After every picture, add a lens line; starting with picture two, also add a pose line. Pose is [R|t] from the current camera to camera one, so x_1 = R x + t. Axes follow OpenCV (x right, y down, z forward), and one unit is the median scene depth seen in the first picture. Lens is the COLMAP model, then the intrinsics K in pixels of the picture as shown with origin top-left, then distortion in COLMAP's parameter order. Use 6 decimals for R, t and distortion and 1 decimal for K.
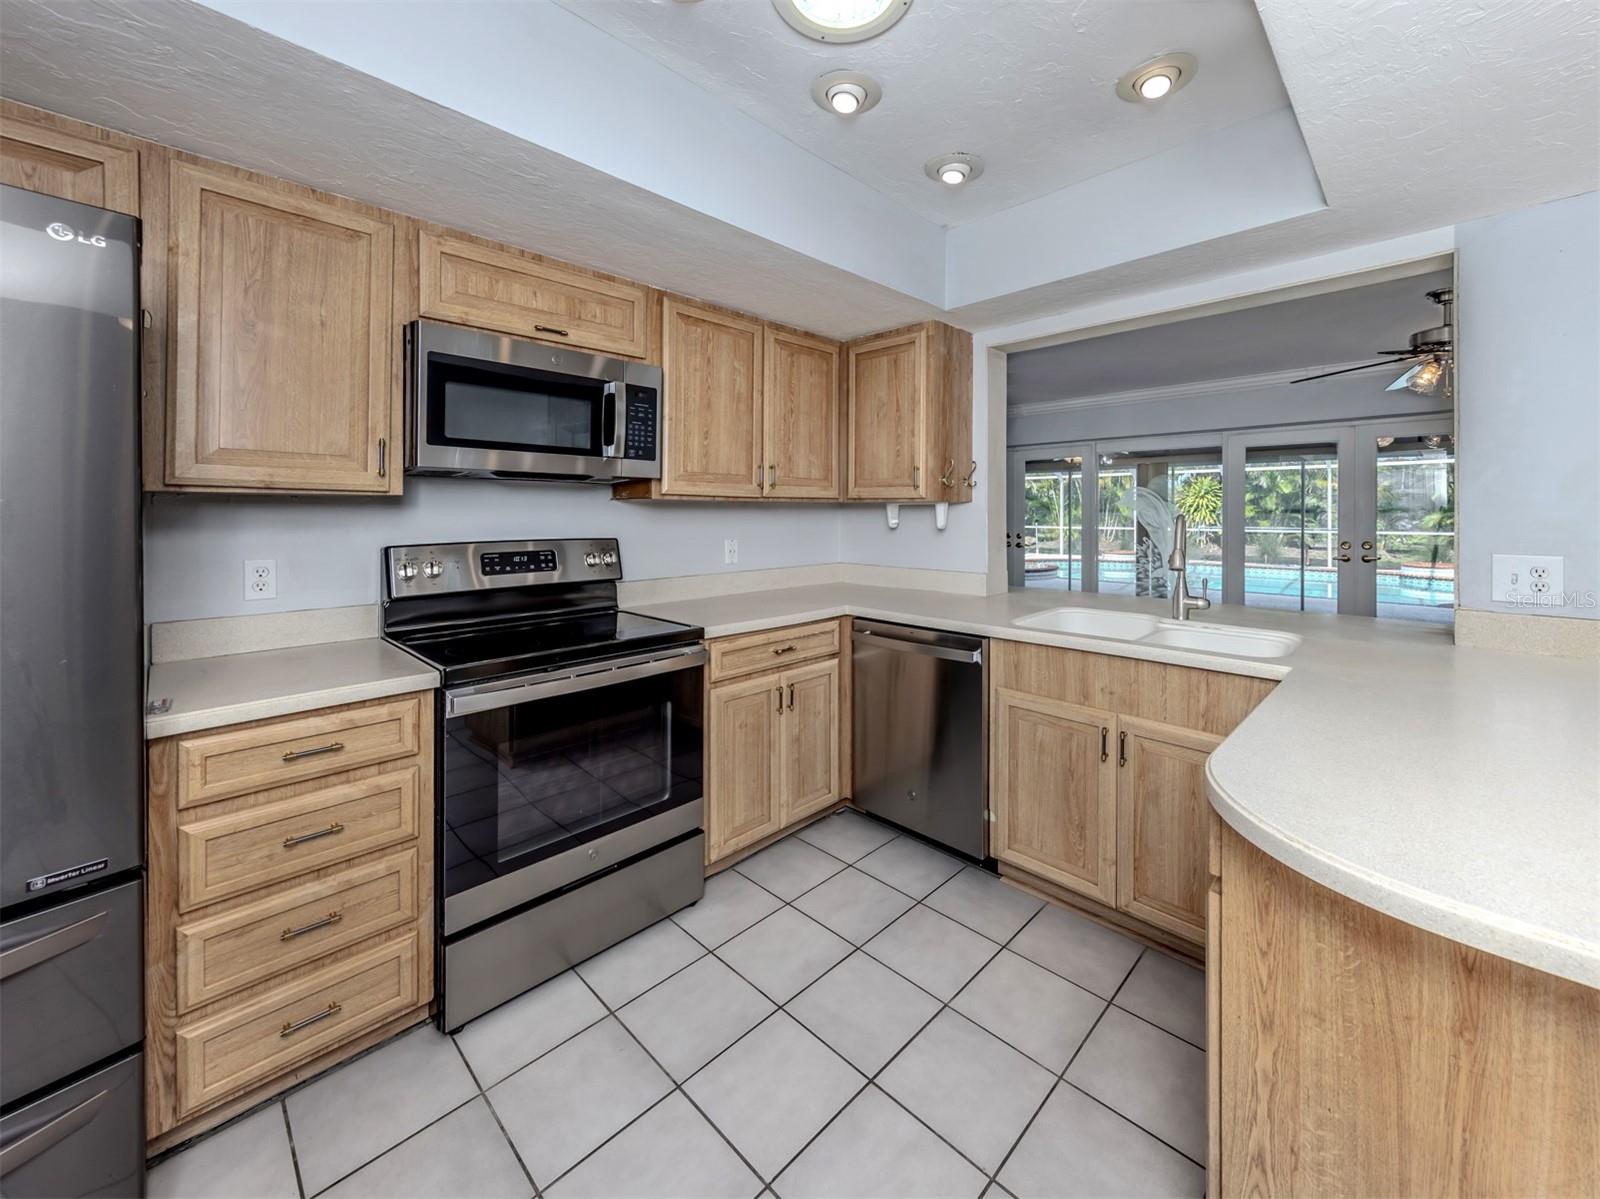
lens RADIAL K [[631.8, 0, 826.1], [0, 631.8, 511.1], [0, 0, 1]] dist [0.009535, -0.001020]
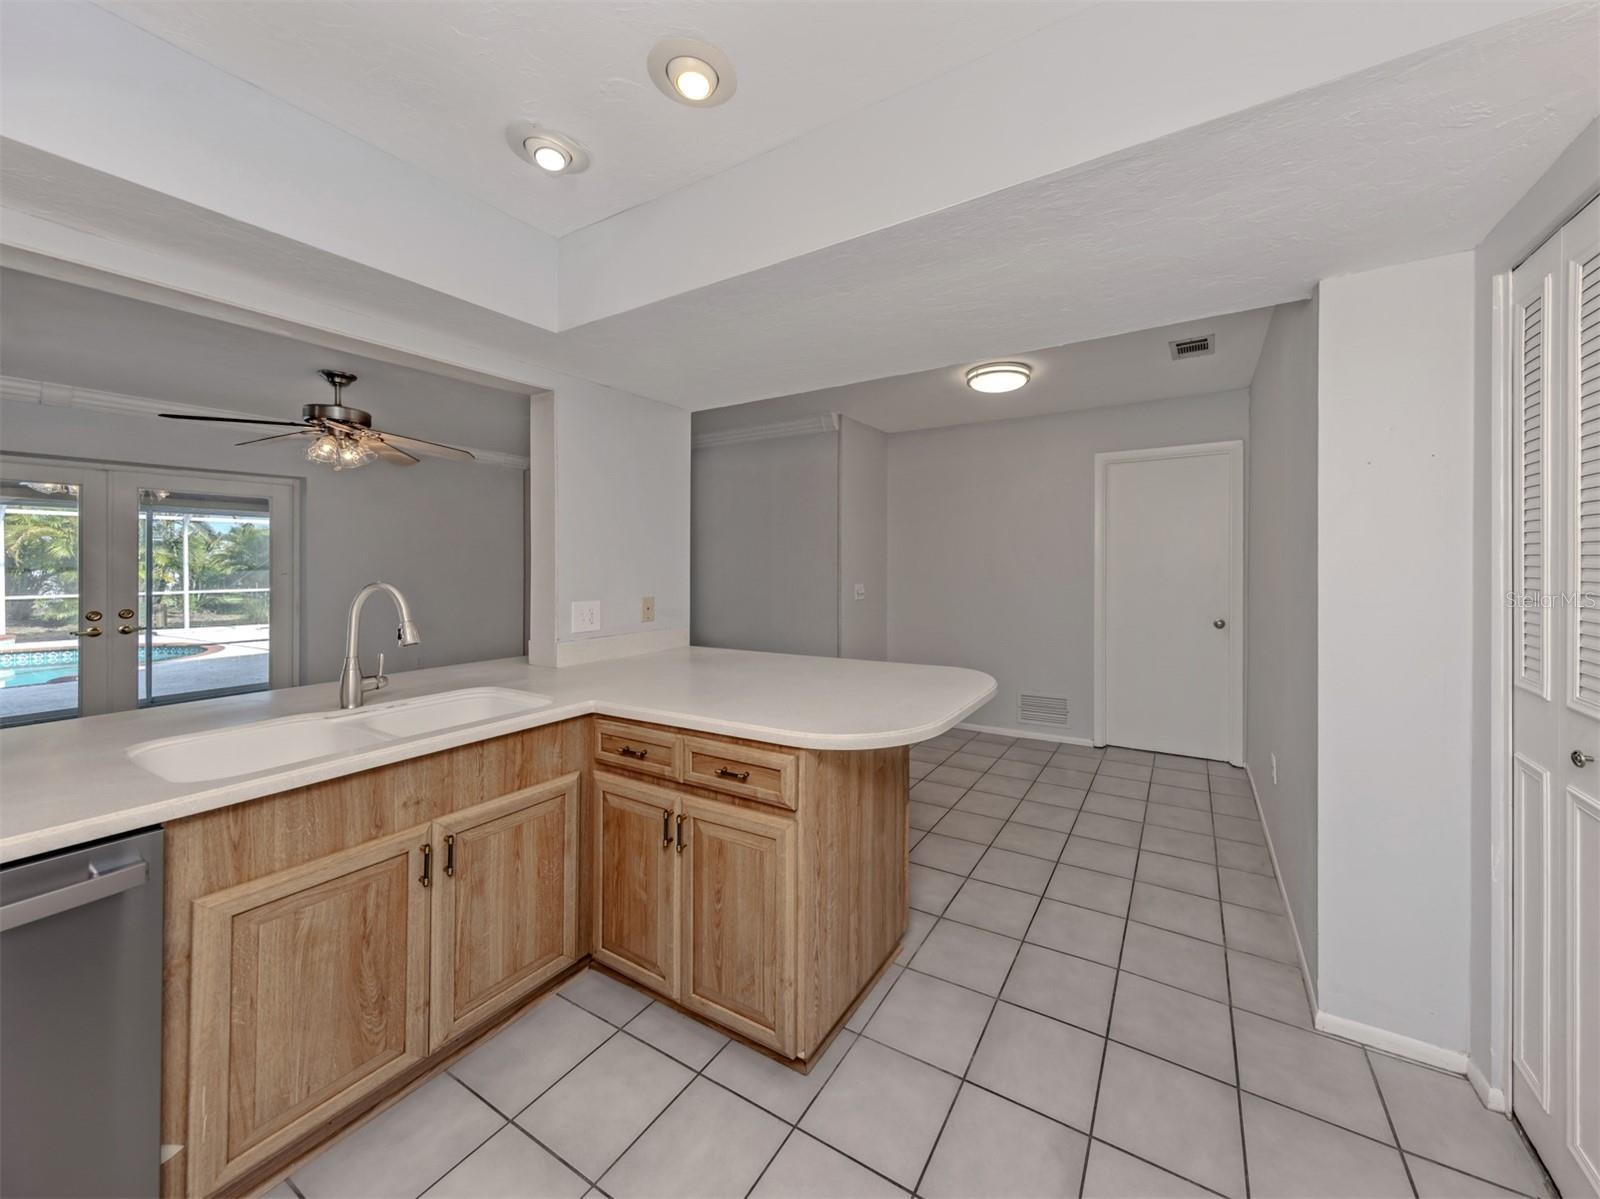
lens RADIAL K [[583.2, 0, 870.6], [0, 583.2, 560.0], [0, 0, 1]] dist [0.003674, -0.000143]
pose [[-0.257683, 0.008455, 0.966193, -0.386707], [0.004510, 0.999961, -0.007548, -0.014429], [-0.966219, 0.002413, -0.257711, 0.565861]]
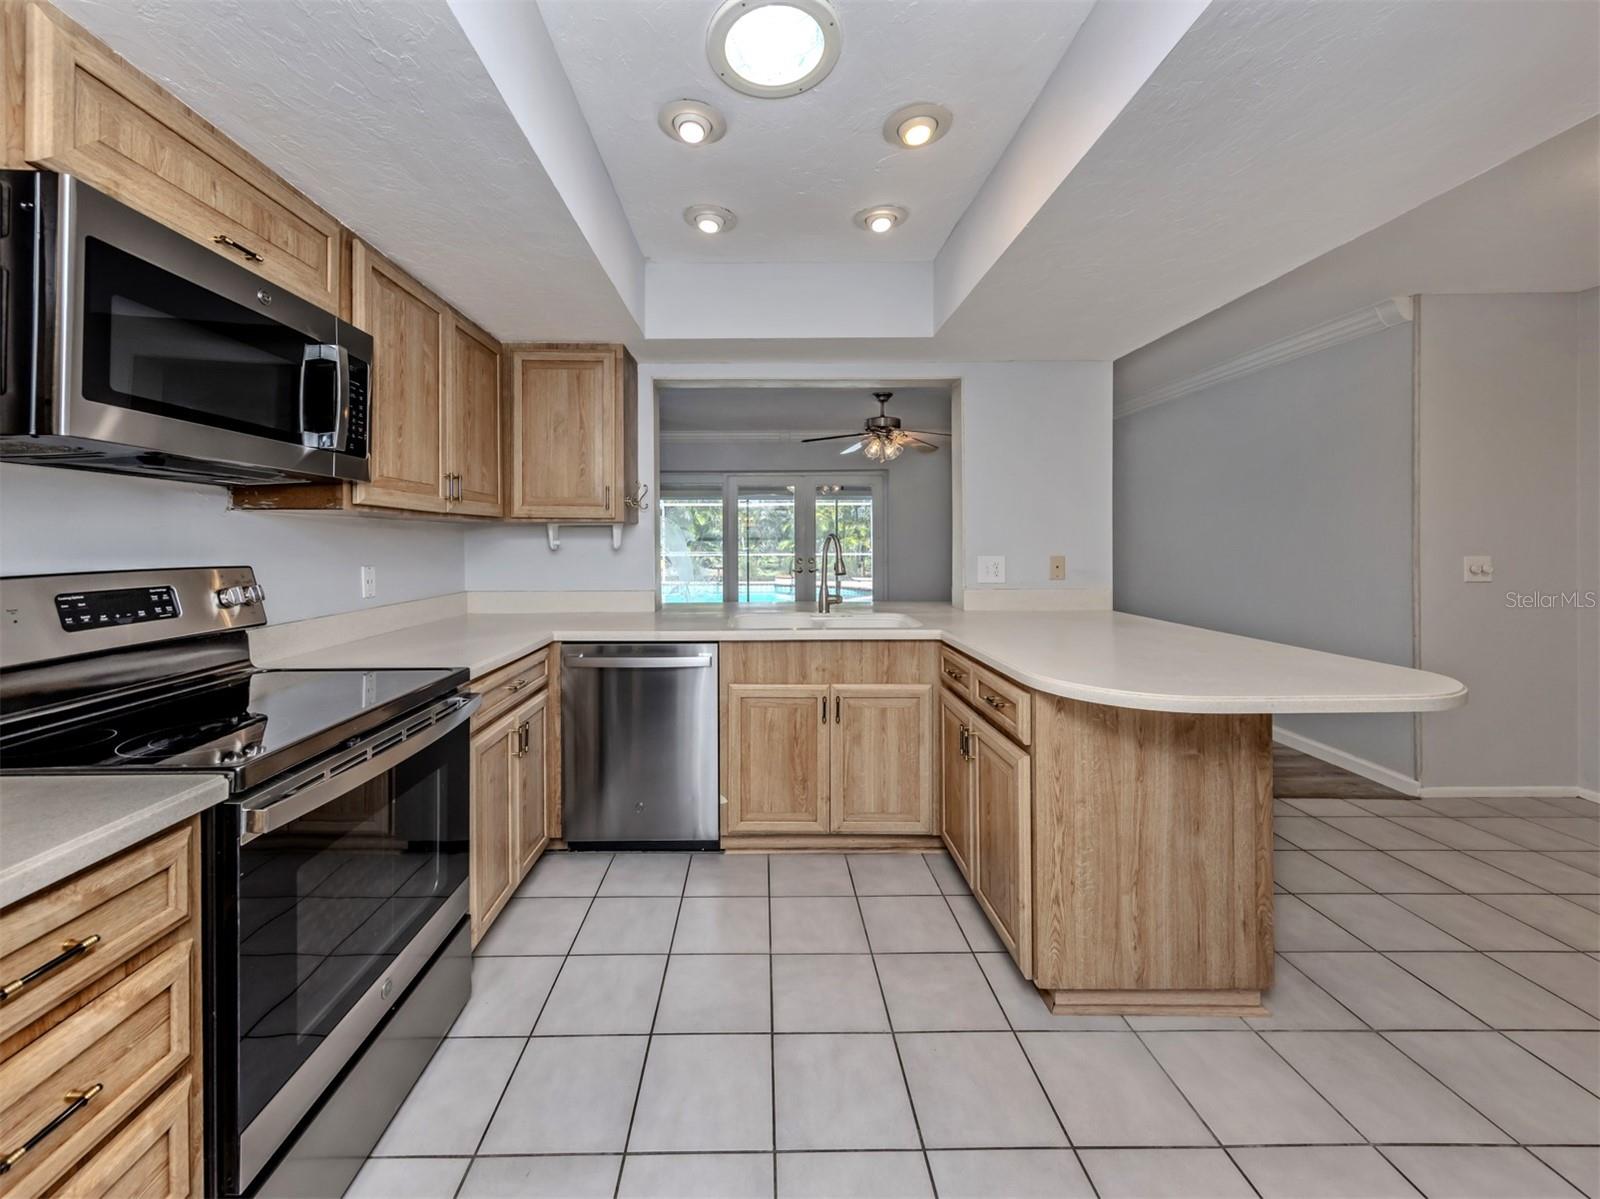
lens RADIAL K [[629.7, 0, 766.2], [0, 629.7, 537.8], [0, 0, 1]] dist [0.010289, -0.001354]
pose [[0.720618, 0.000716, 0.693332, -0.475525], [0.001873, 0.999994, -0.002979, 0.018322], [-0.693330, 0.003445, 0.720612, 0.136078]]
